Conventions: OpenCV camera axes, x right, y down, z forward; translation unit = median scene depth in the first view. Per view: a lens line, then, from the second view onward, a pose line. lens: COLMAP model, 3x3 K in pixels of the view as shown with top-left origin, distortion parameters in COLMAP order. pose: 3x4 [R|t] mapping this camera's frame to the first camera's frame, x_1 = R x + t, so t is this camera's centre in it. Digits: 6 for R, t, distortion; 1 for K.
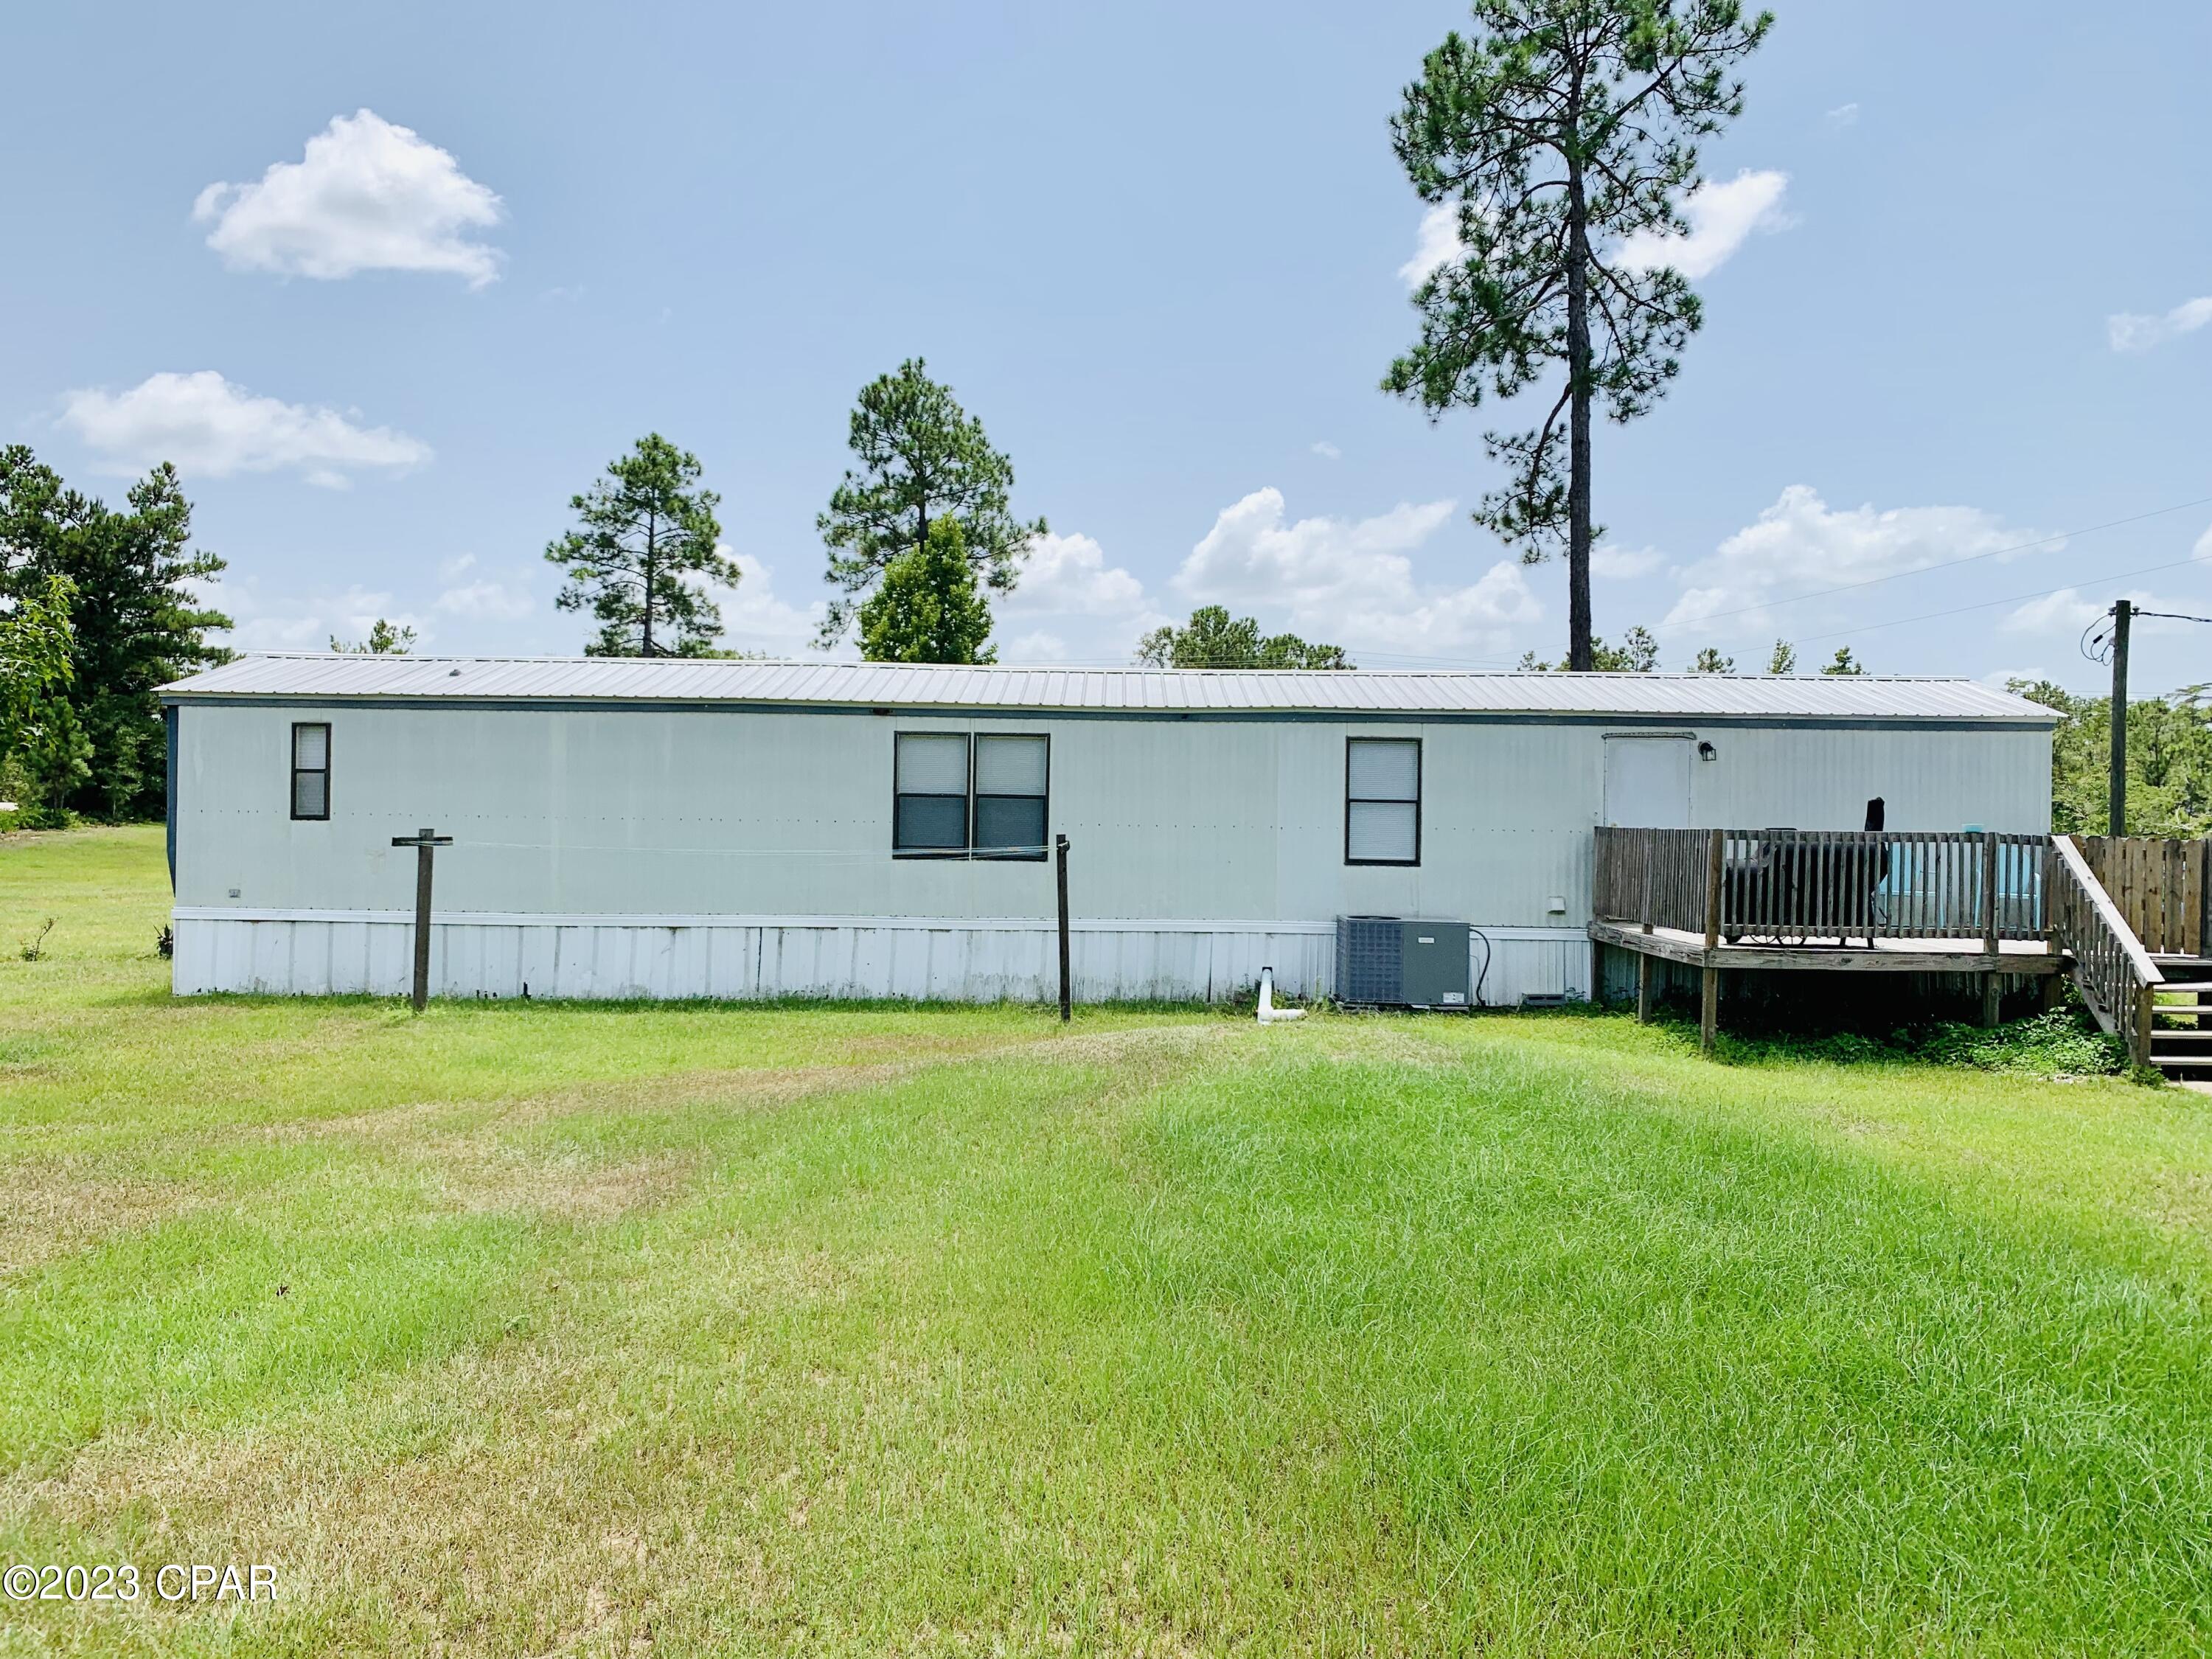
lens RADIAL K [[1701.3, 0, 1111.2], [0, 1701.3, 808.1], [0, 0, 1]] dist [0.057038, -0.070458]
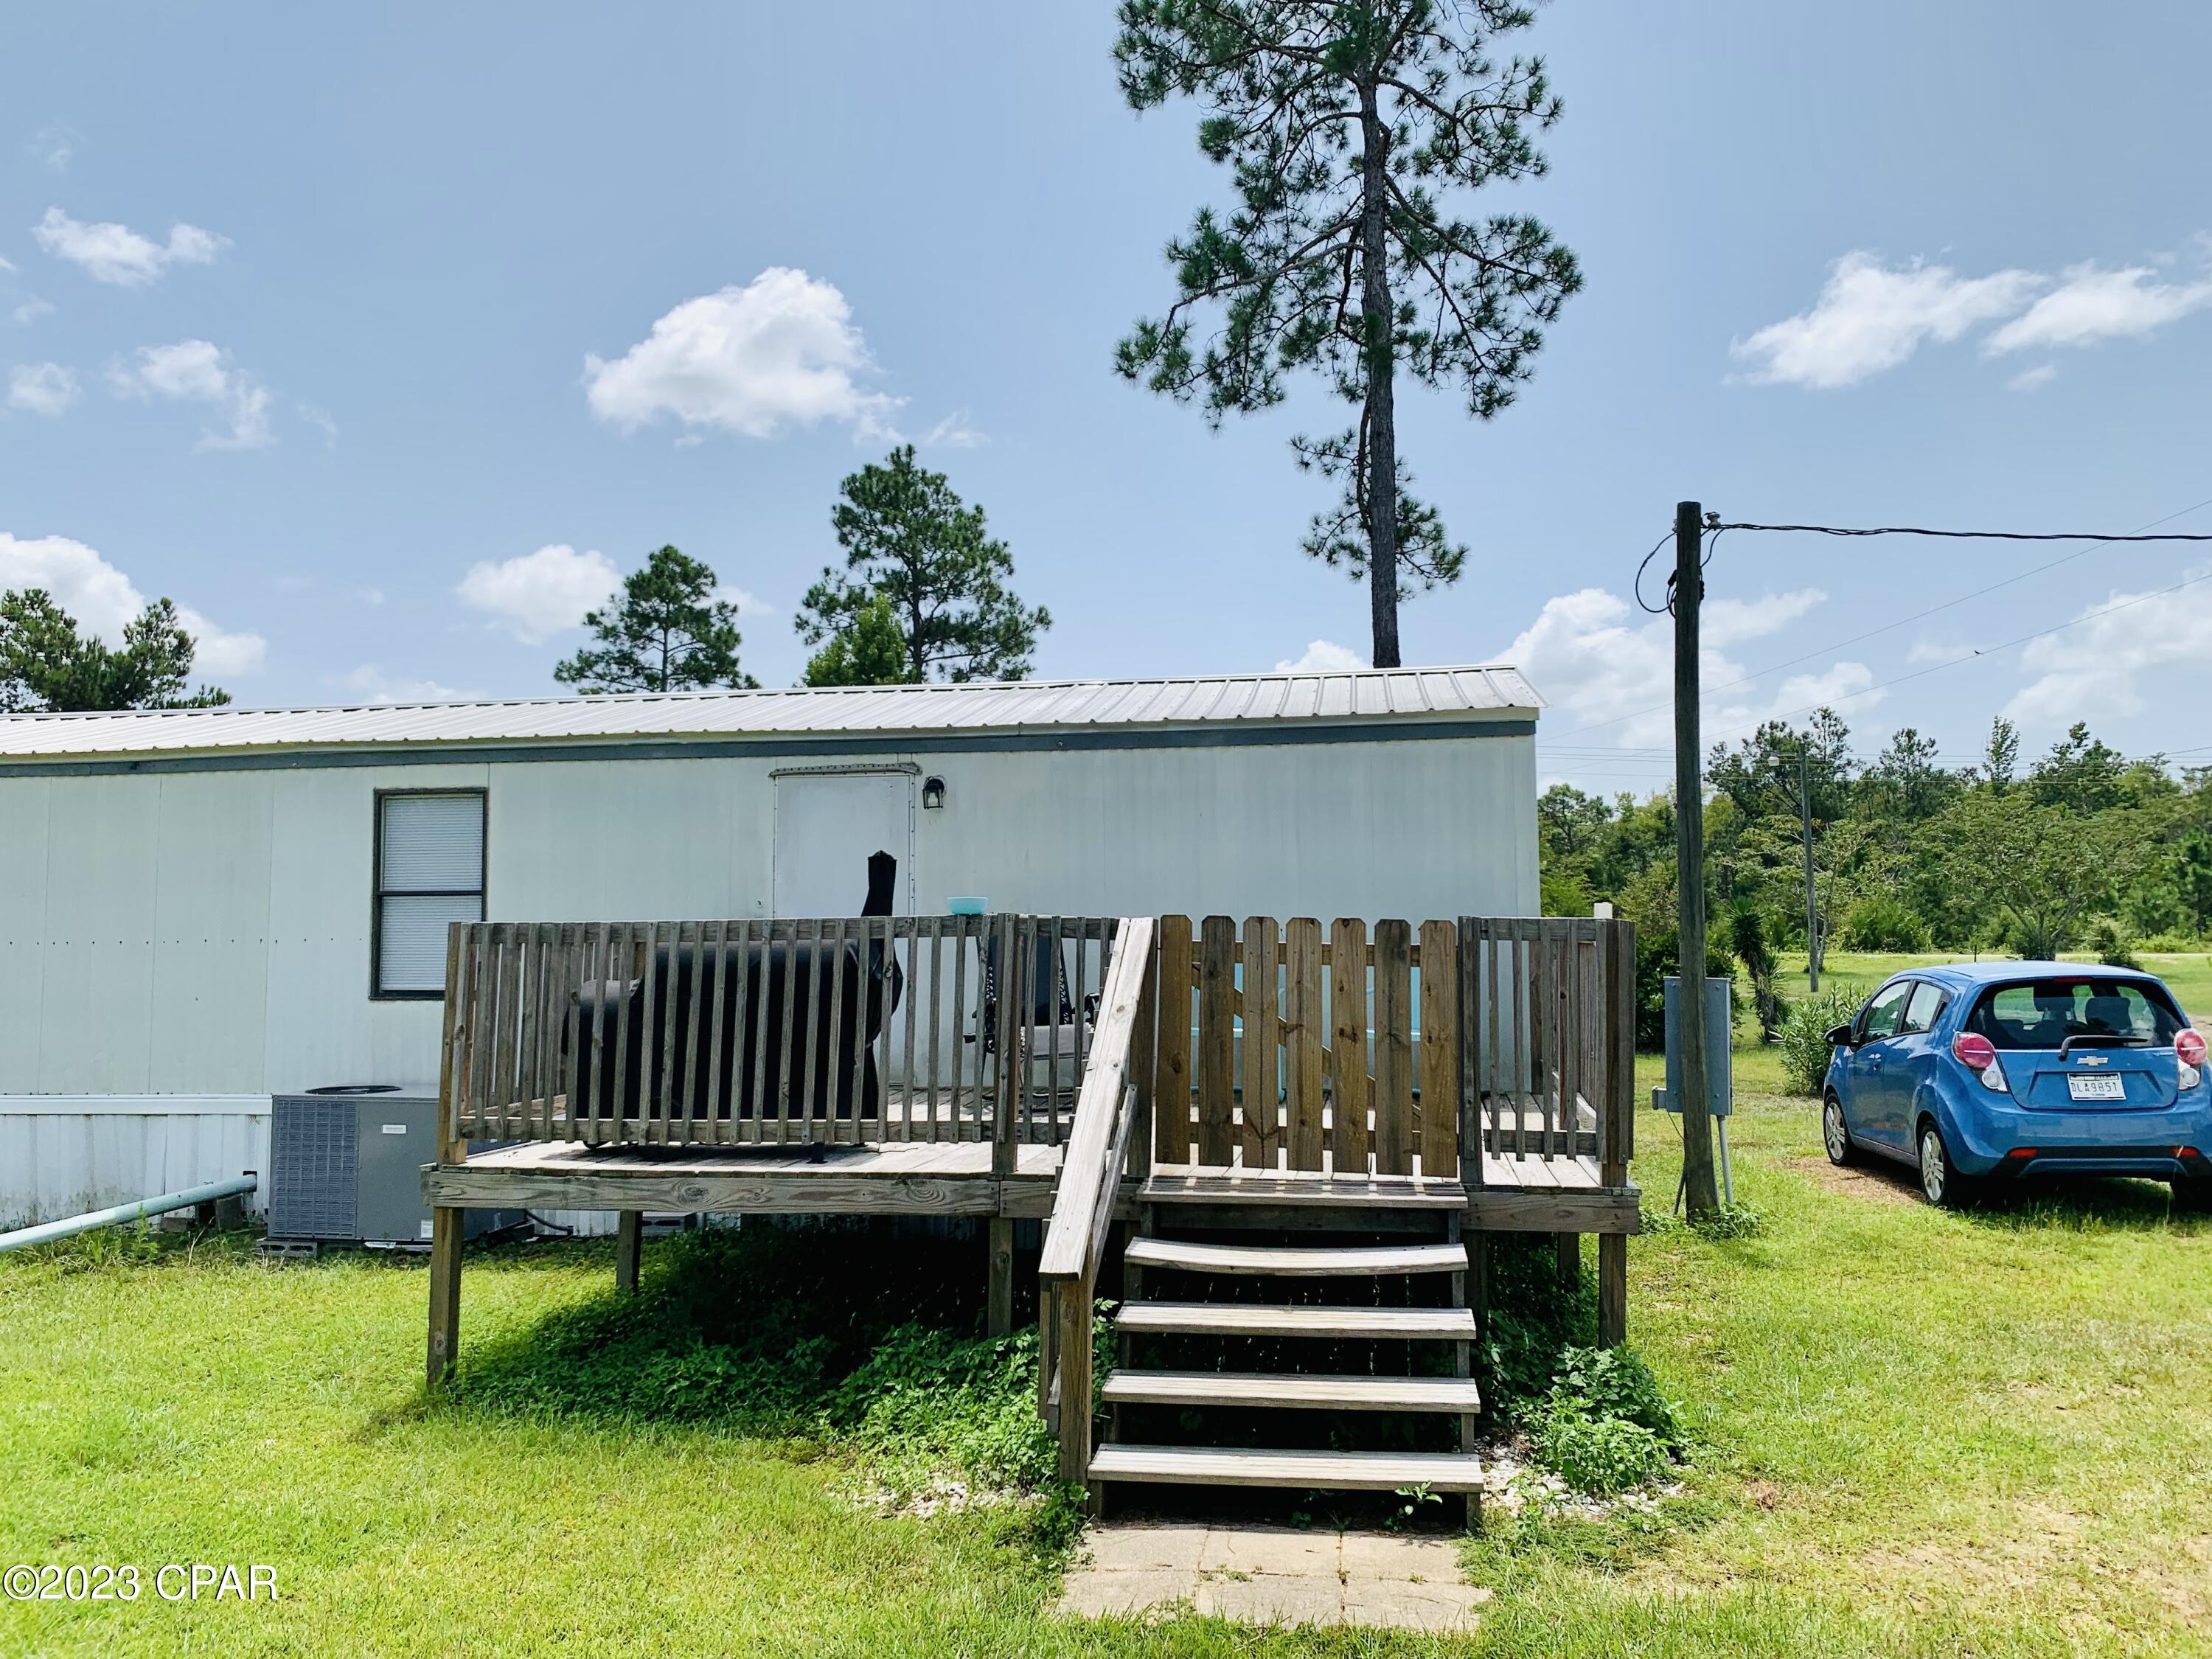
lens RADIAL K [[1701.3, 0, 1097.9], [0, 1701.3, 809.7], [0, 0, 1]] dist [0.057038, -0.070458]
pose [[0.987993, -0.034056, -0.150701, 0.592914], [0.023531, 0.997193, -0.071086, 0.018768], [0.152699, 0.066686, 0.986020, 0.522968]]
